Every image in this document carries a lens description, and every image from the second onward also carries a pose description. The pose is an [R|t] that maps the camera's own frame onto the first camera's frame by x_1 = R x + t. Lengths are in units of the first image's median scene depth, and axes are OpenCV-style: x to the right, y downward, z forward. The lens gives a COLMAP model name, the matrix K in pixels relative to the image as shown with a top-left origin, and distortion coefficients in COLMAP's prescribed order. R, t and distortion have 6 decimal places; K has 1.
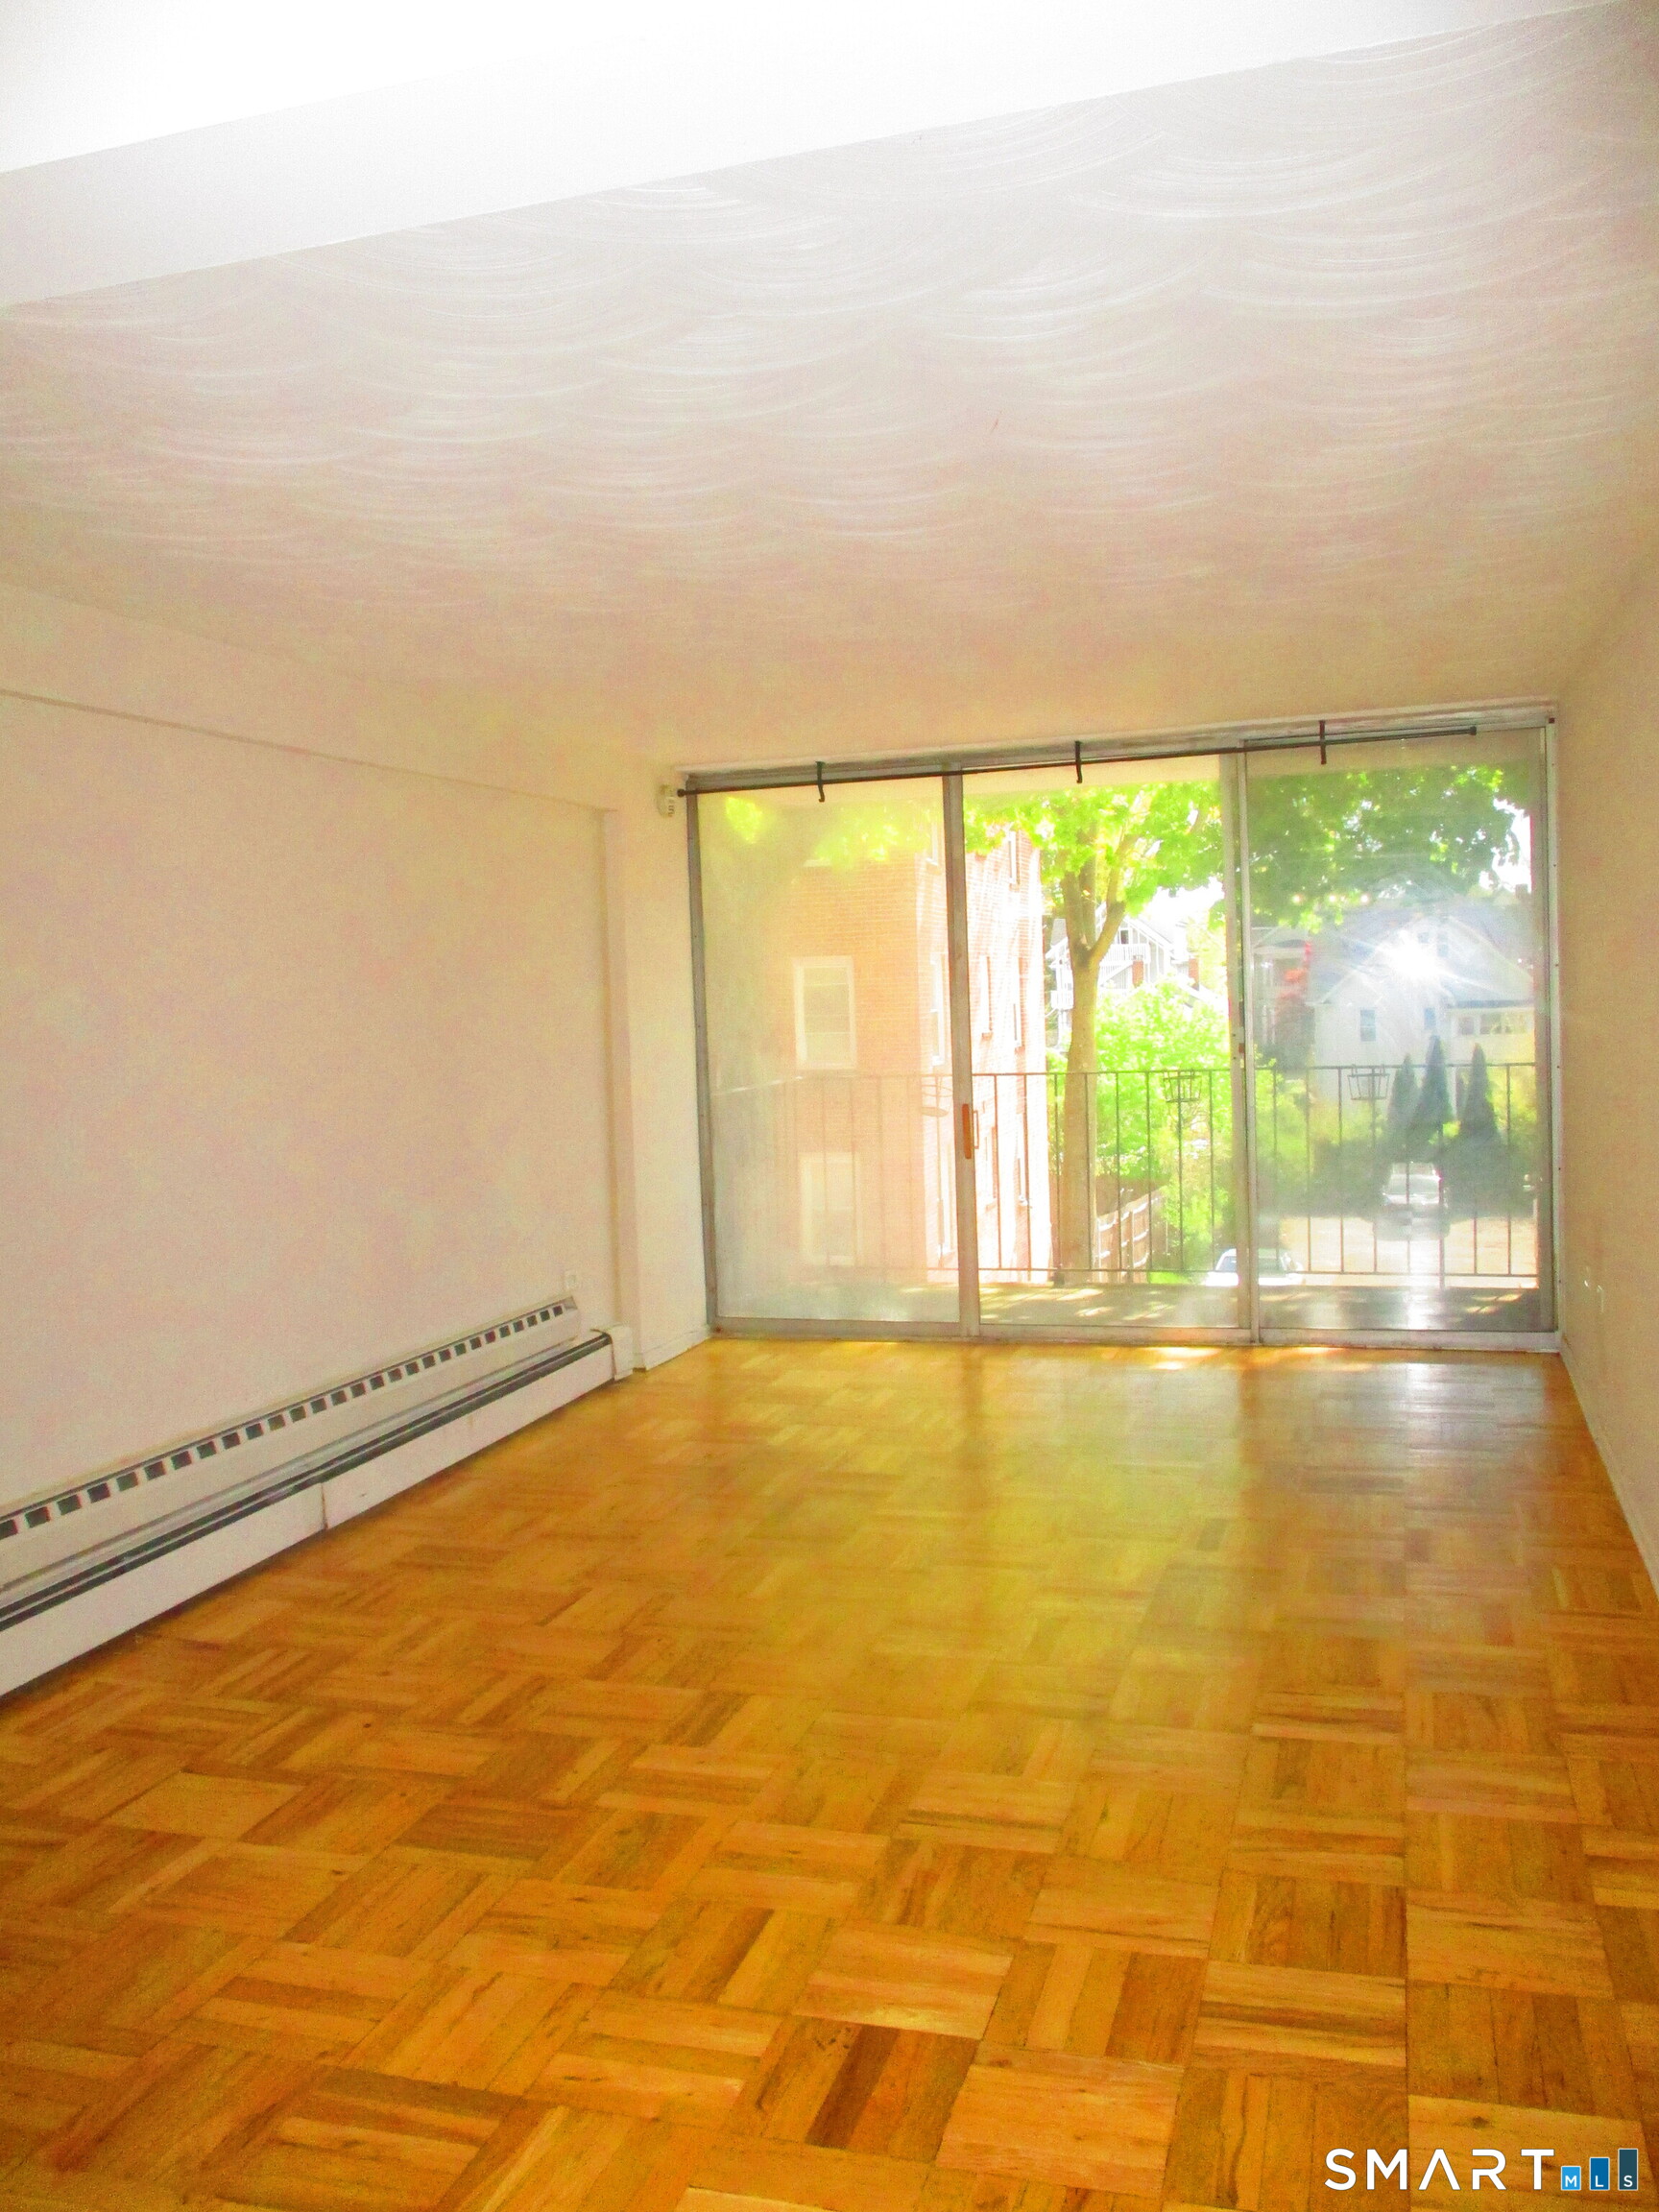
lens RADIAL K [[1840.3, 0, 831.8], [0, 1840.3, 1105.1], [0, 0, 1]] dist [-0.033411, 0.020331]
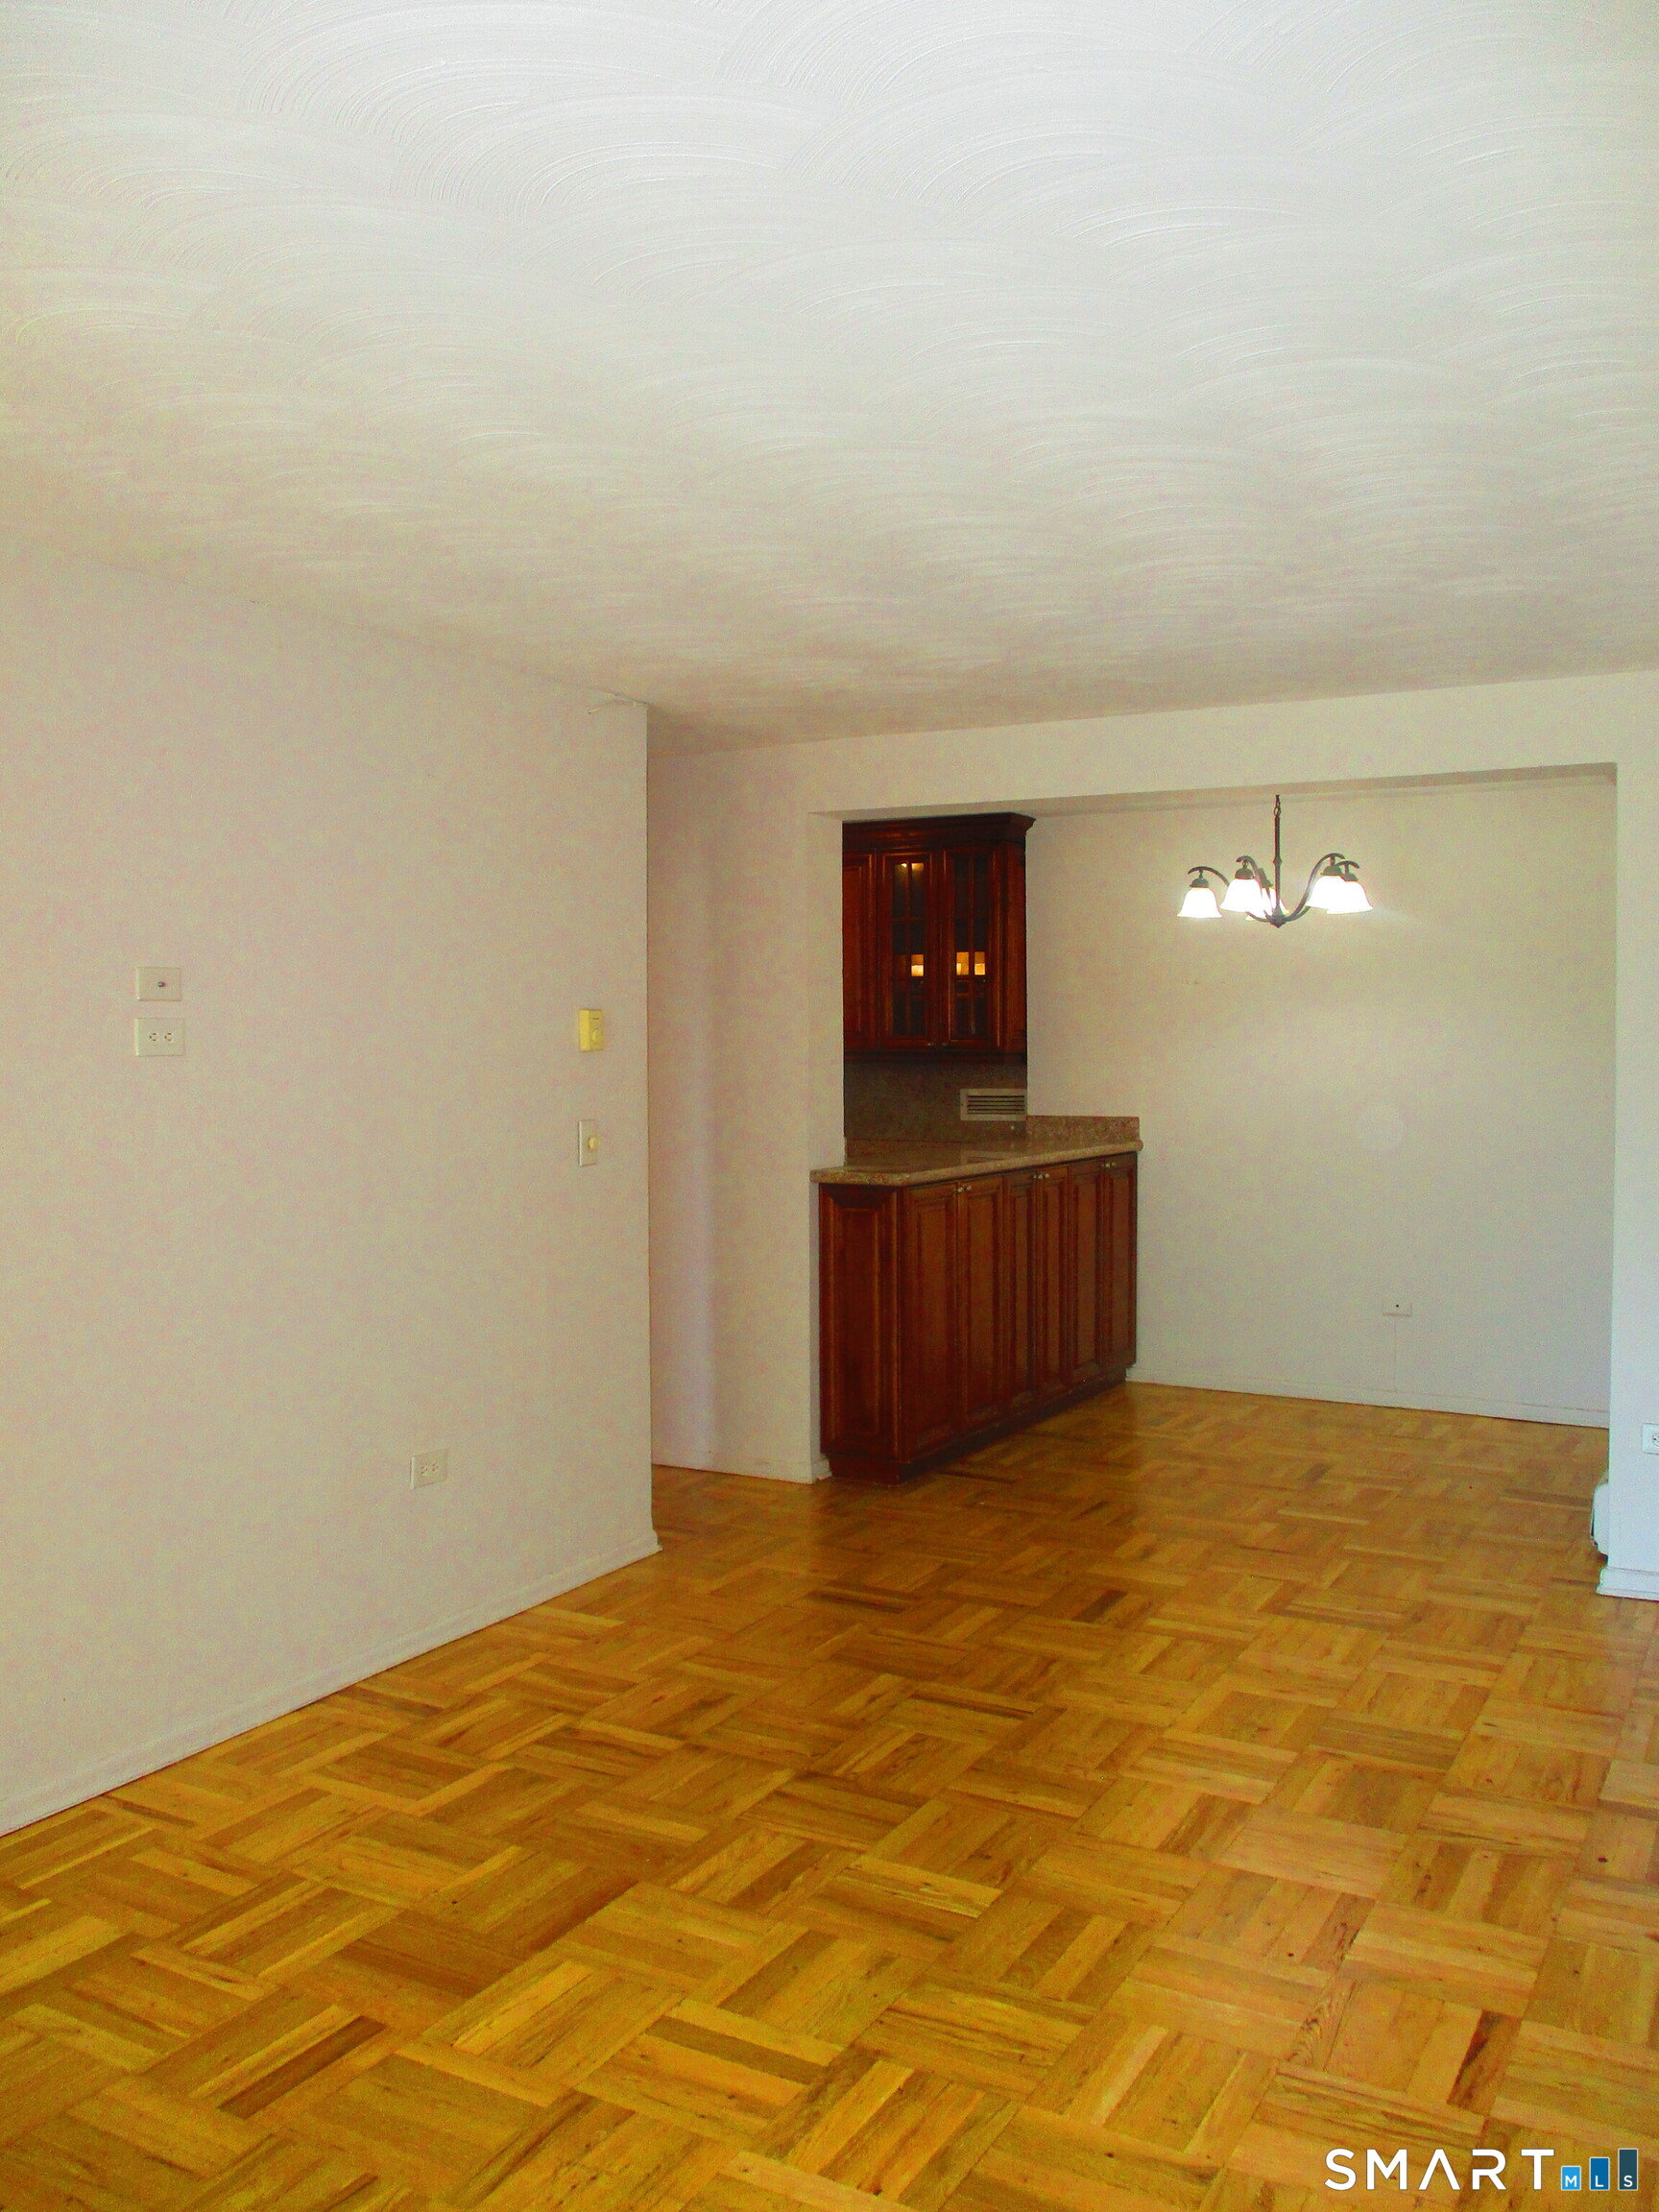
lens RADIAL K [[1840.3, 0, 822.1], [0, 1840.3, 1099.1], [0, 0, 1]] dist [-0.033411, 0.020331]
pose [[-0.974894, 0.036570, 0.219647, -0.115320], [0.057287, 0.994410, 0.088699, -0.144720], [-0.215175, 0.099055, -0.971539, 2.279385]]
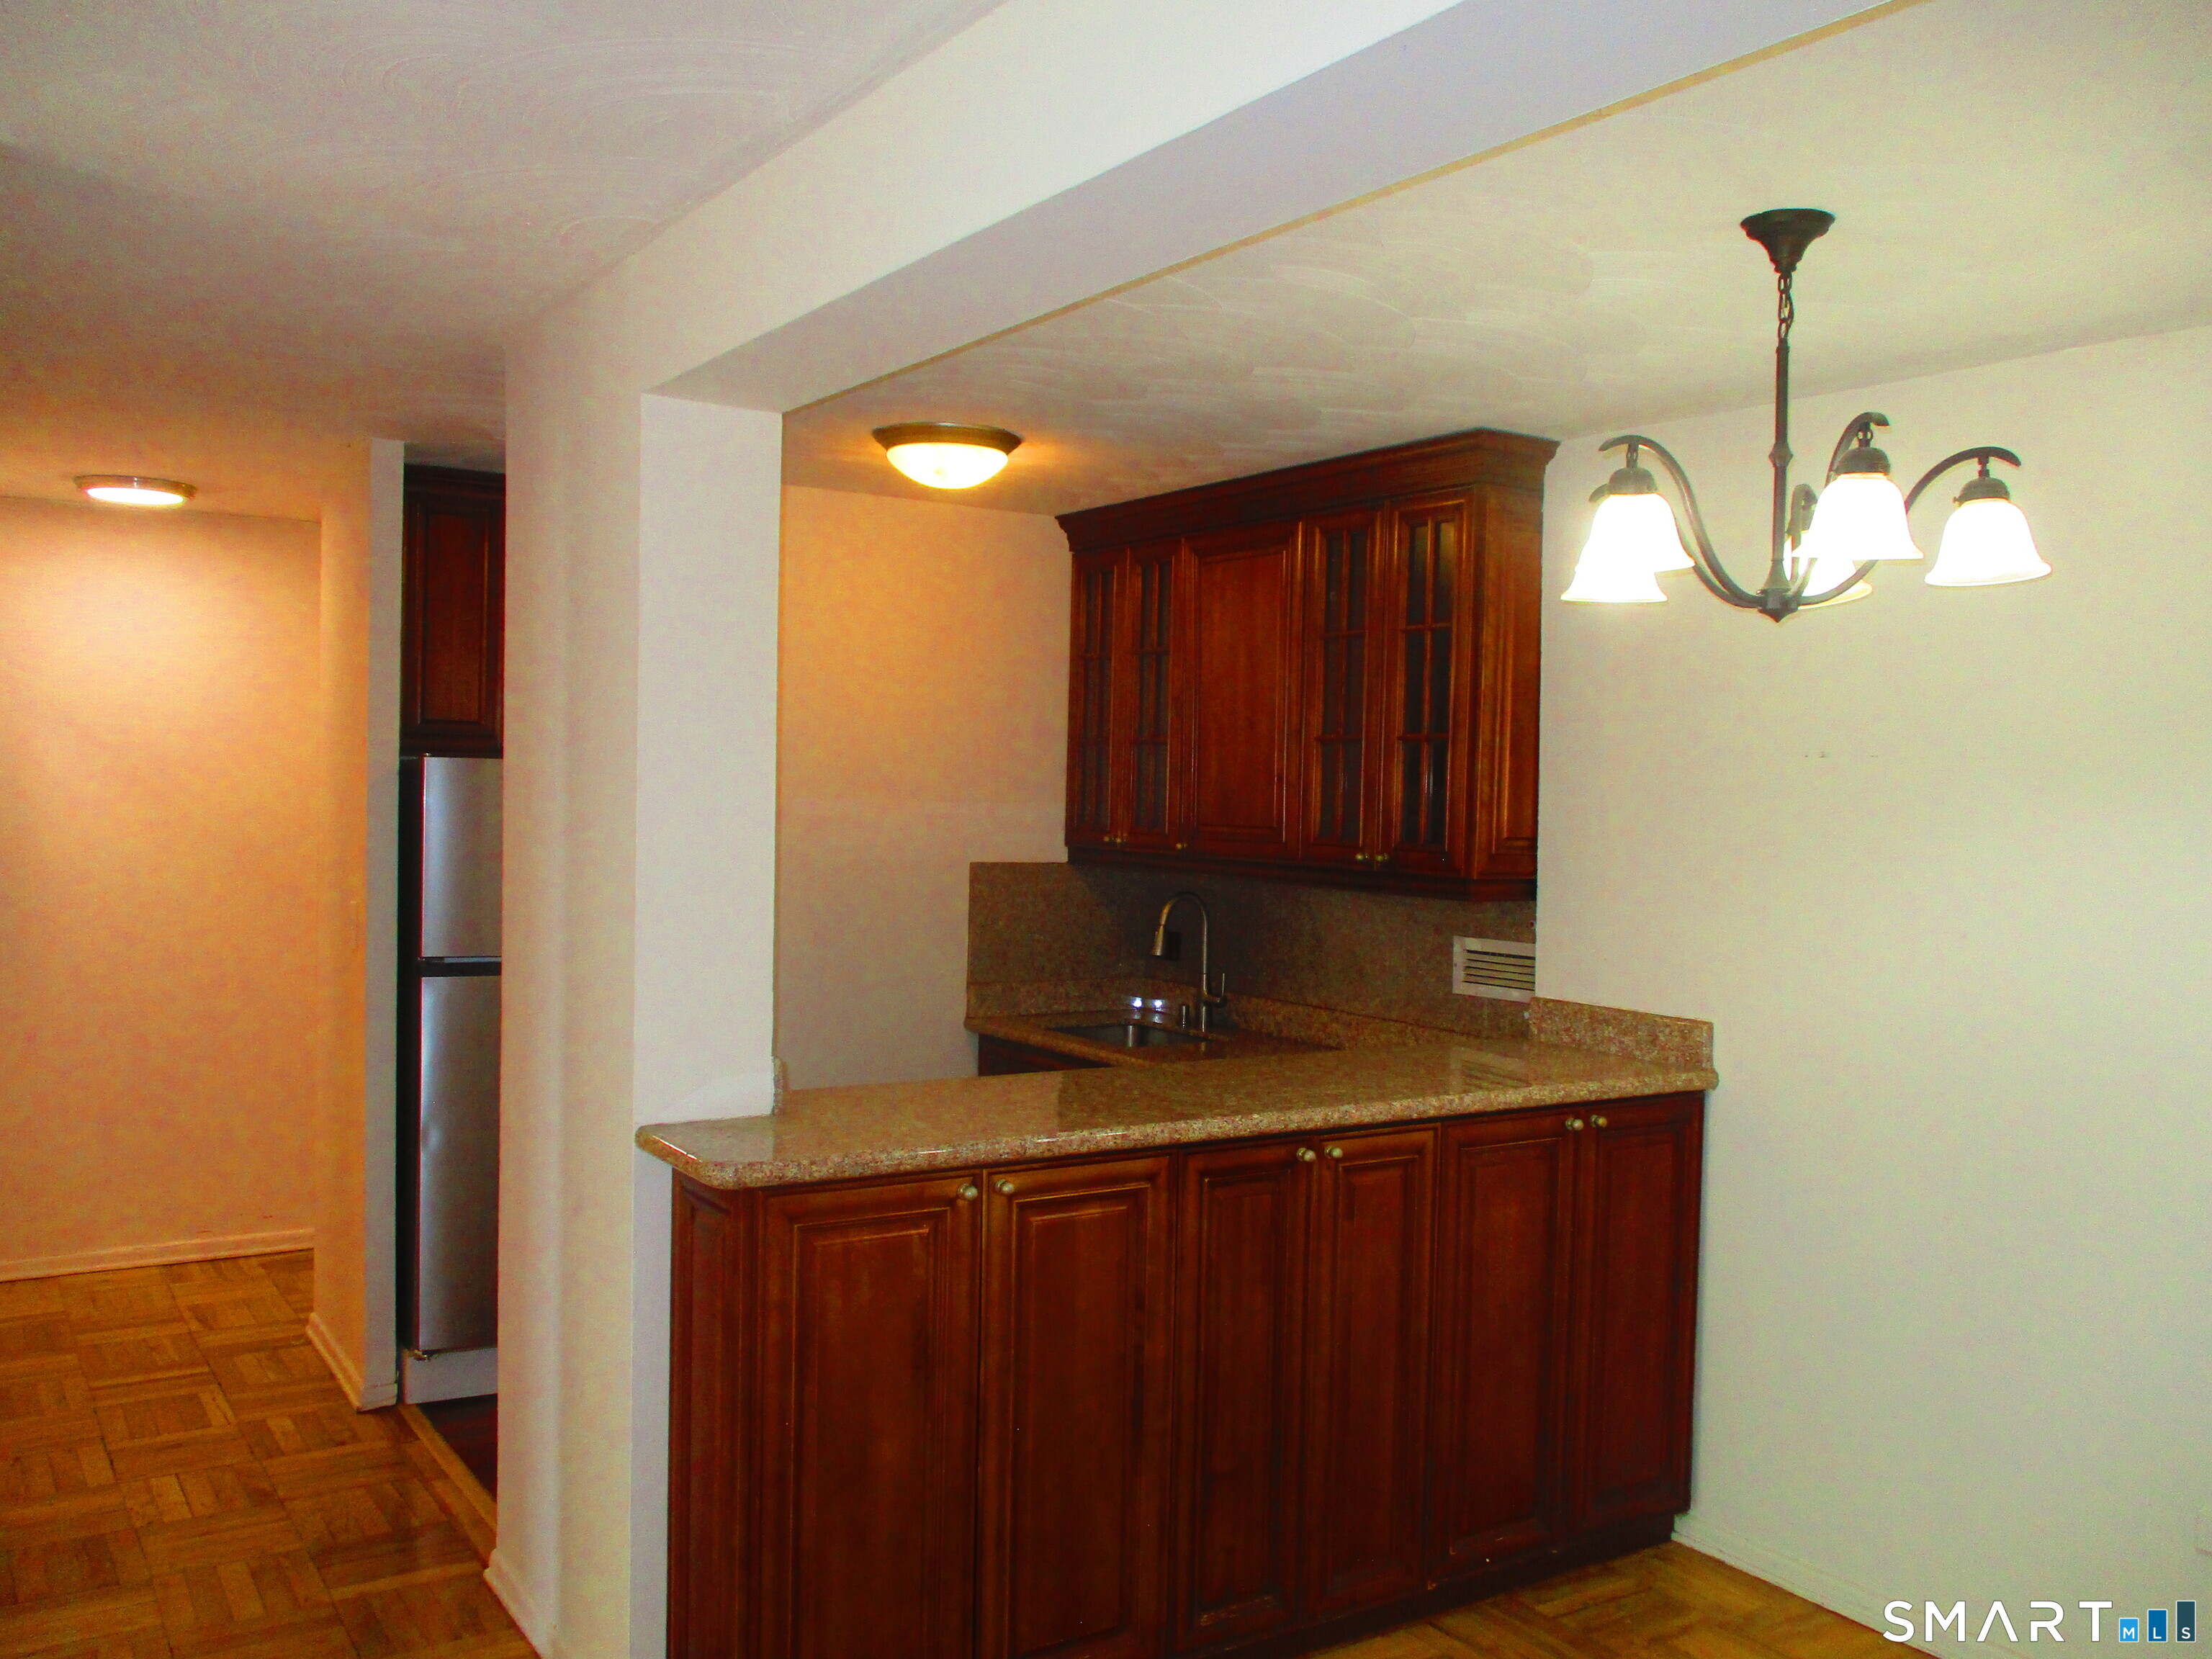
lens RADIAL K [[1840.3, 0, 1115.3], [0, 1840.3, 834.4], [0, 0, 1]] dist [-0.033411, 0.020331]
pose [[-0.774963, 0.004203, 0.631992, -0.457834], [0.046511, 0.997646, 0.050397, -0.083784], [-0.630292, 0.068451, -0.773334, 0.977020]]
